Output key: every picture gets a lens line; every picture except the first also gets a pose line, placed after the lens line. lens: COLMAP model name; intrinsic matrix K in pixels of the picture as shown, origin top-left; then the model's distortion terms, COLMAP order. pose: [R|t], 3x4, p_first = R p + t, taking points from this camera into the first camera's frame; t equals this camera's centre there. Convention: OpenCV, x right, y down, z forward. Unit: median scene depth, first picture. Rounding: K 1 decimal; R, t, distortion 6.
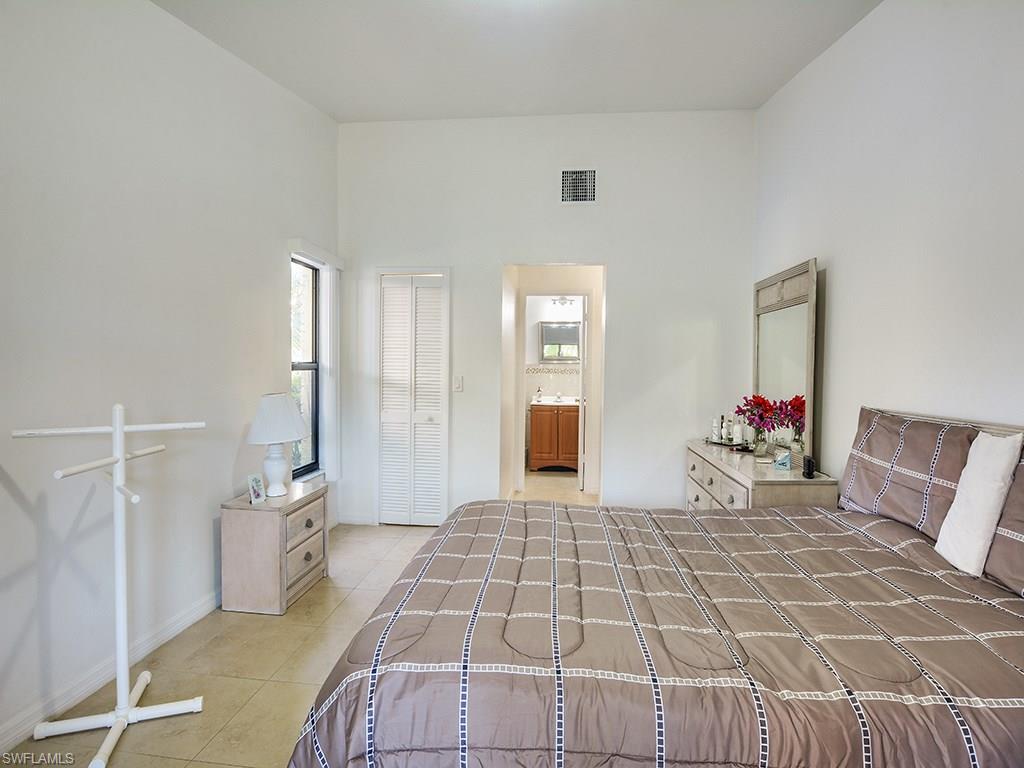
lens RADIAL K [[519.4, 0, 508.4], [0, 519.4, 387.8], [0, 0, 1]] dist [-0.030300, 0.007710]
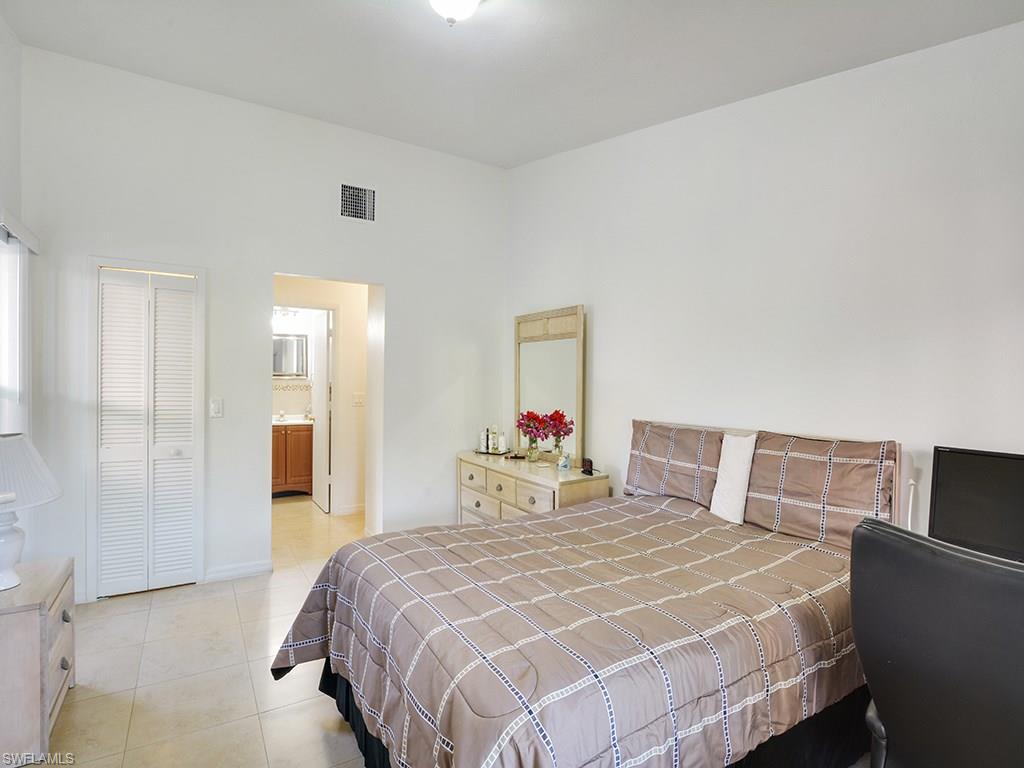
lens RADIAL K [[519.4, 0, 508.4], [0, 519.4, 387.8], [0, 0, 1]] dist [-0.030300, 0.007710]
pose [[0.792541, -0.009771, 0.609740, -0.301256], [0.020973, 0.999717, -0.011240, -0.027478], [-0.609458, 0.021696, 0.792522, 0.067289]]
